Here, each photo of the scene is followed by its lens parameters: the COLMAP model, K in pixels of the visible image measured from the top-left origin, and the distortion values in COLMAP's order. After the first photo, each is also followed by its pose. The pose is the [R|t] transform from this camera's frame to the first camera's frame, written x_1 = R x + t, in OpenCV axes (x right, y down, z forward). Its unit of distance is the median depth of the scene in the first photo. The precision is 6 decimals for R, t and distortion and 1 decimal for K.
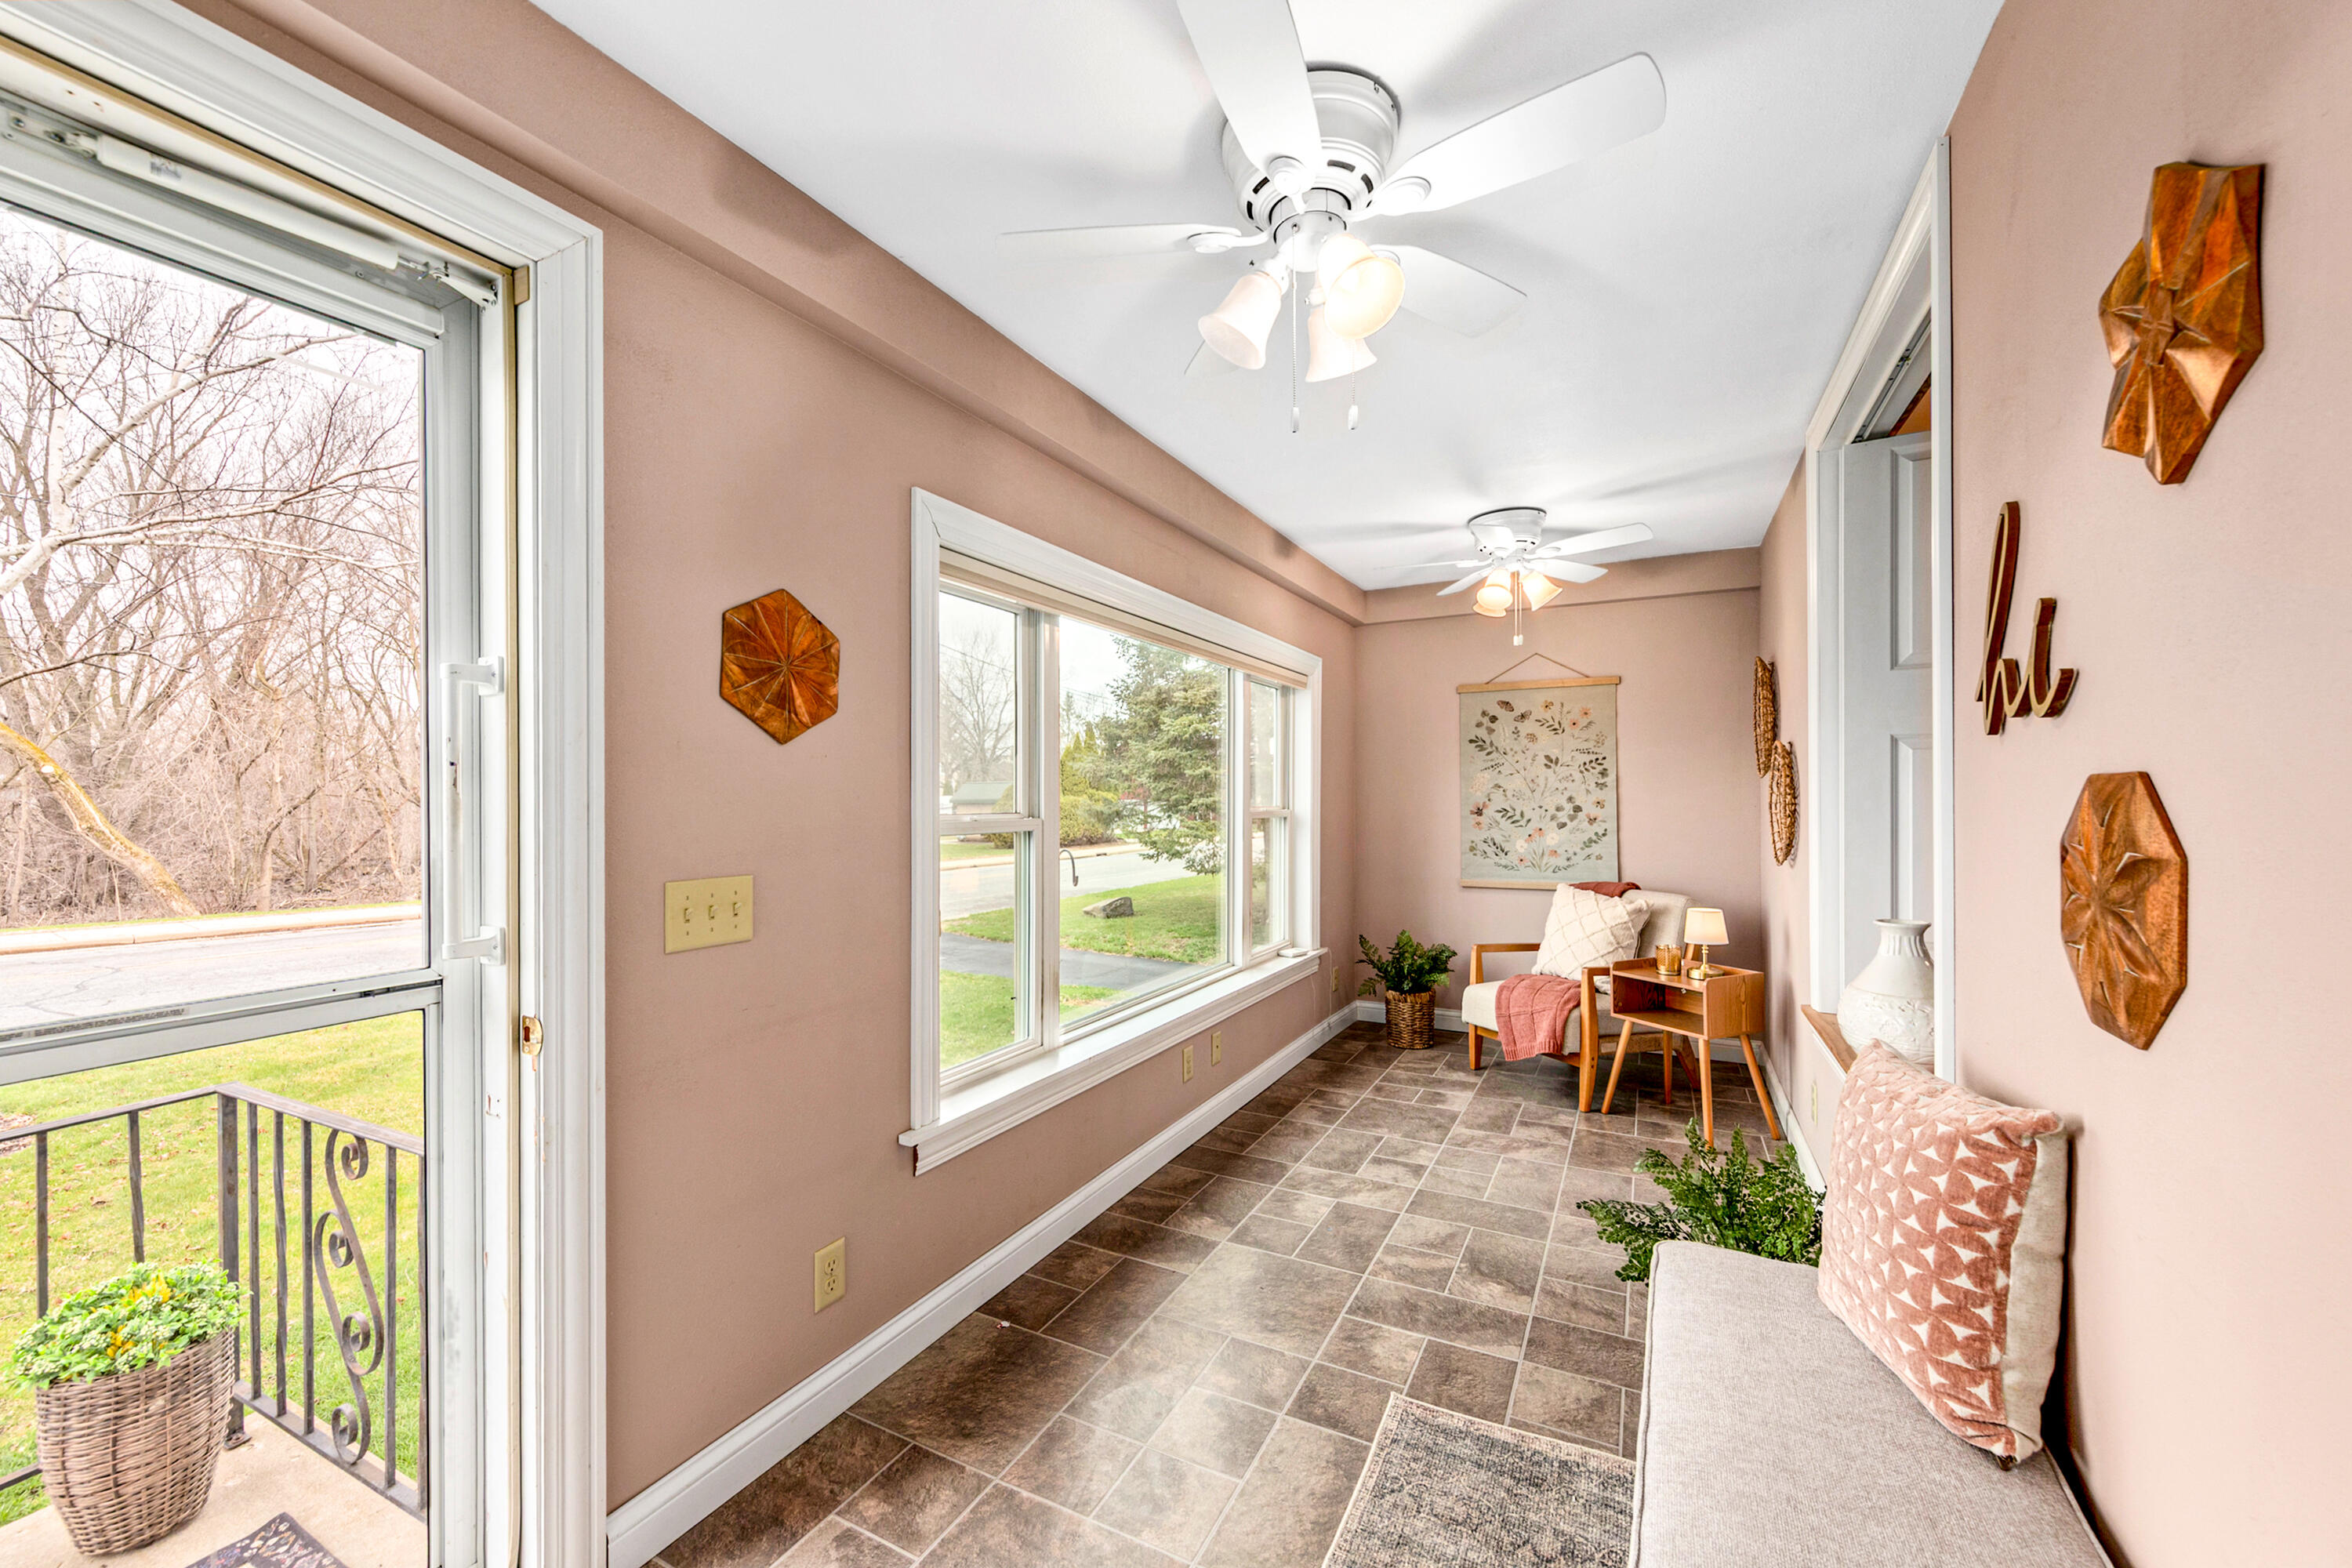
lens RADIAL K [[935.8, 0, 1171.4], [0, 935.8, 798.5], [0, 0, 1]] dist [0.006616, -0.000629]
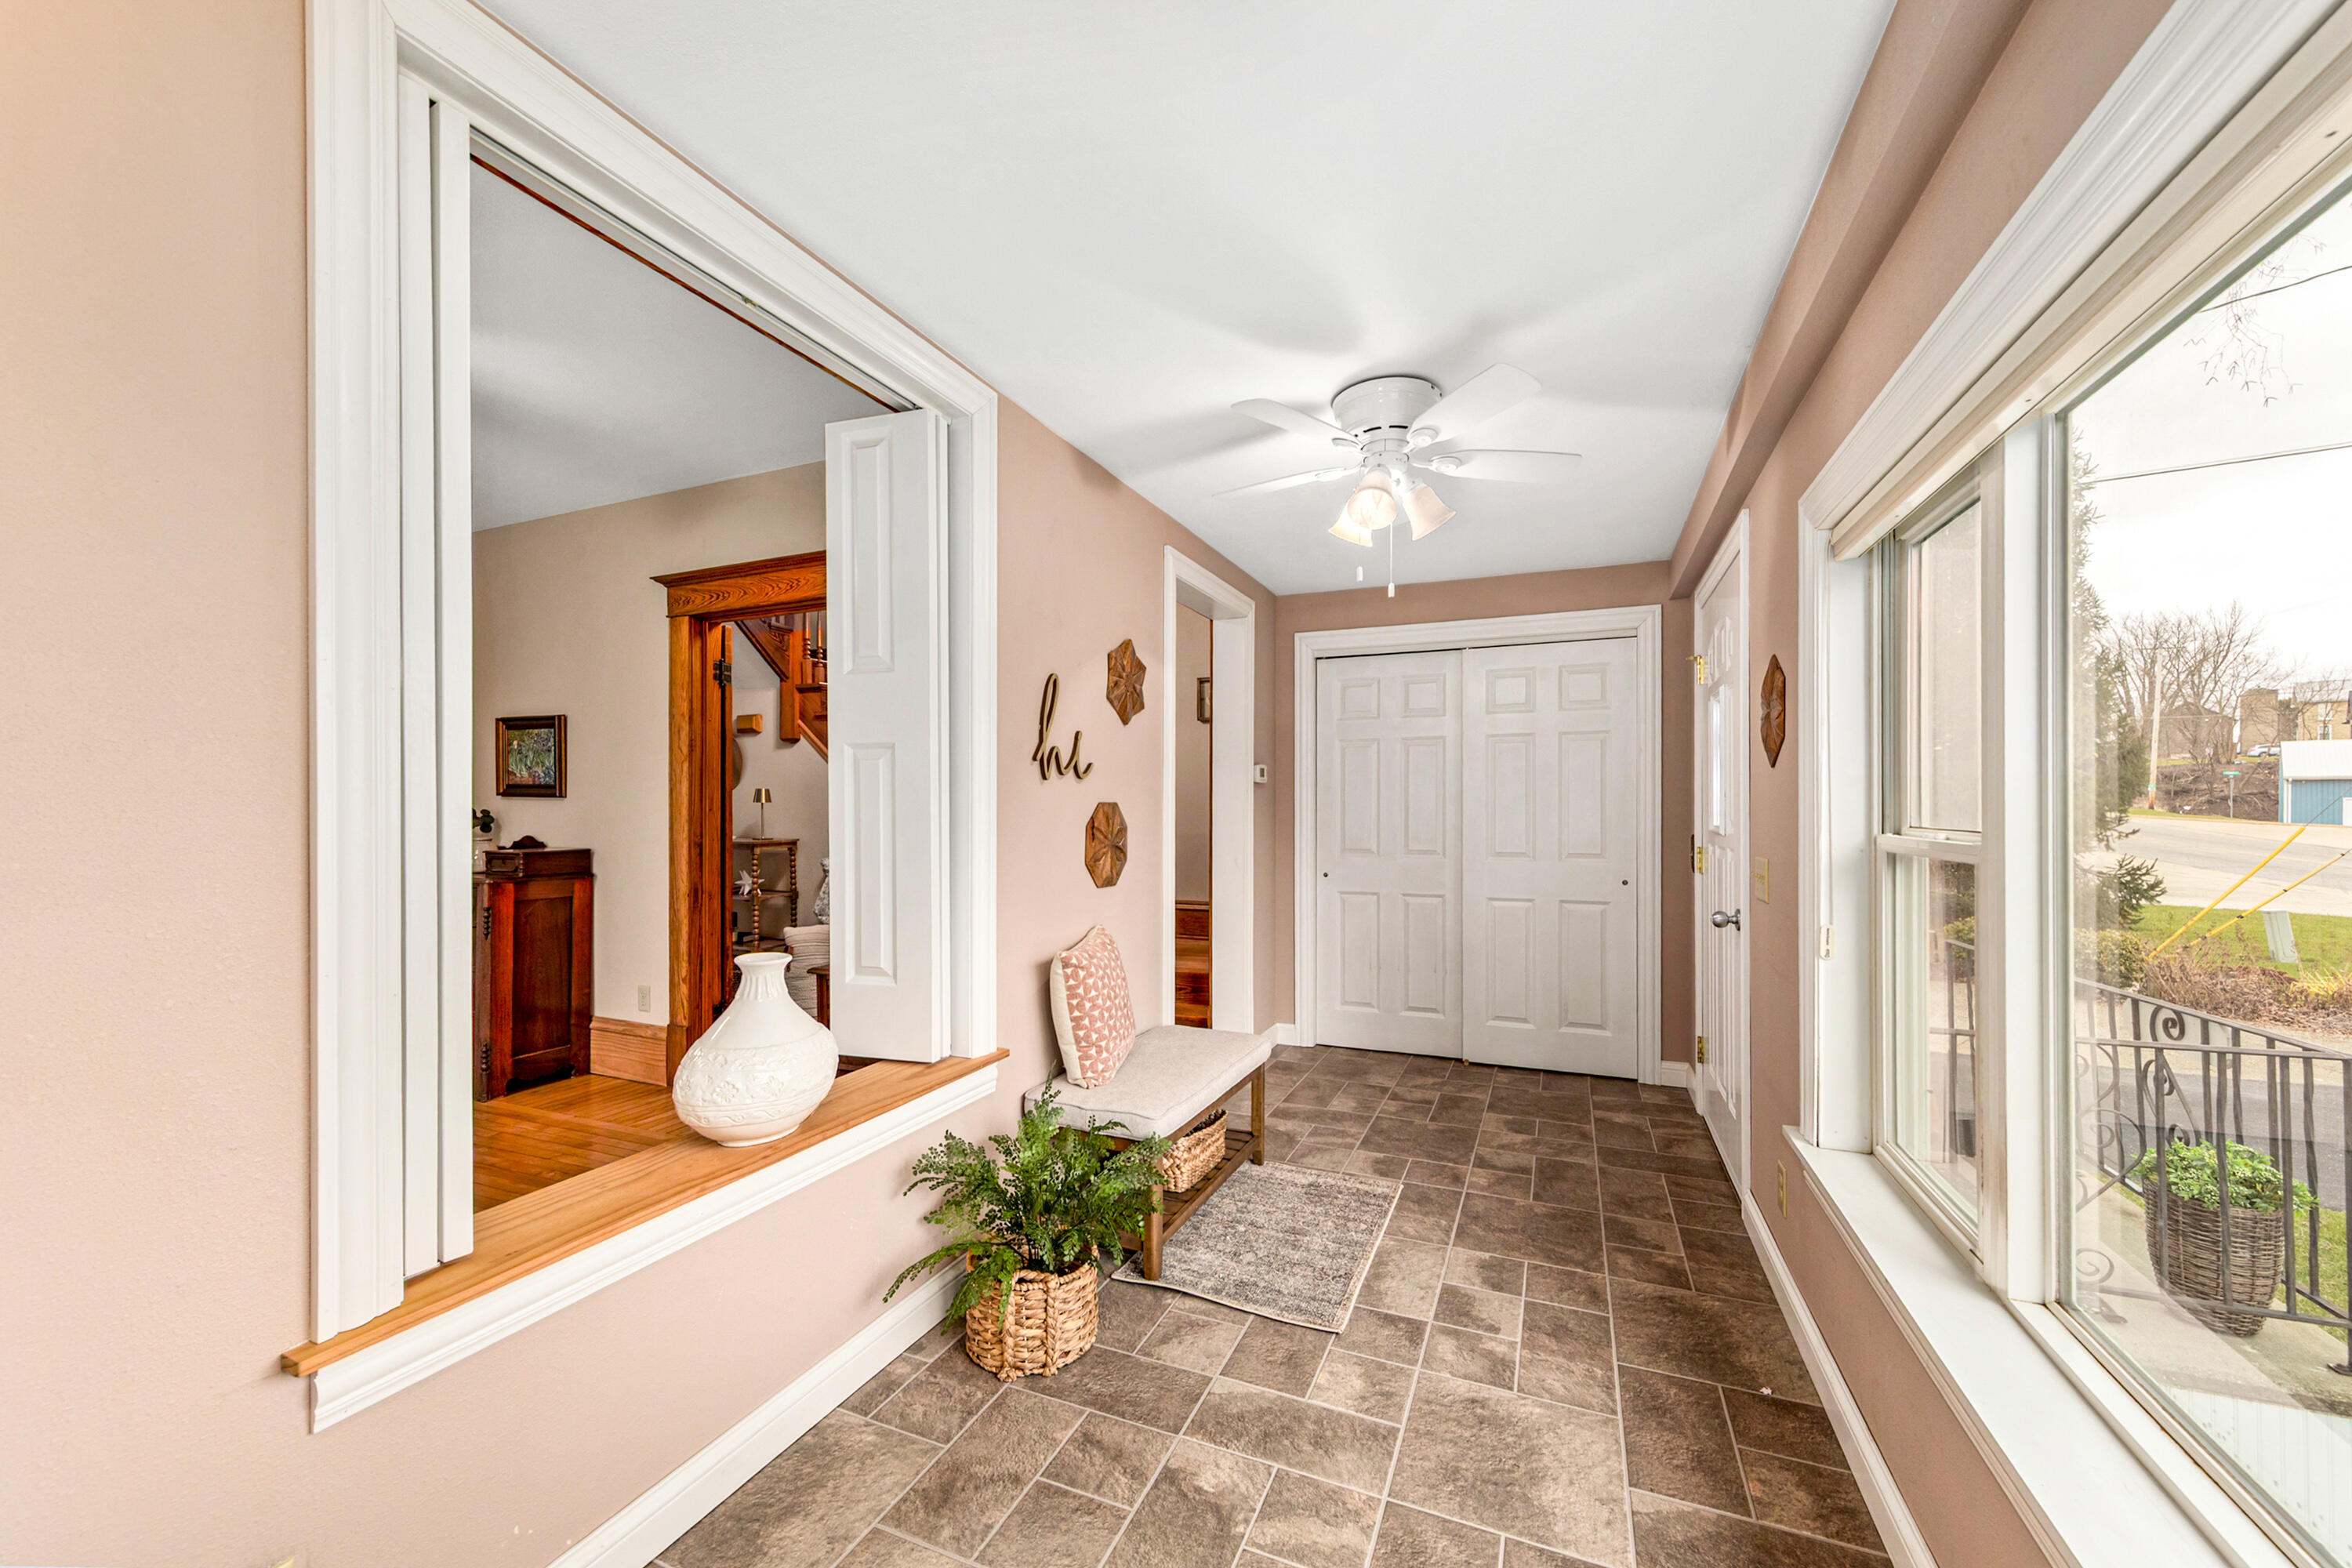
lens RADIAL K [[892.3, 0, 1177.5], [0, 892.3, 795.8], [0, 0, 1]] dist [0.002739, -0.000316]
pose [[-0.997609, 0.006064, -0.068846, 0.468341], [0.006927, 0.999900, -0.012305, -0.006795], [0.068764, -0.012753, -0.997551, 1.927635]]
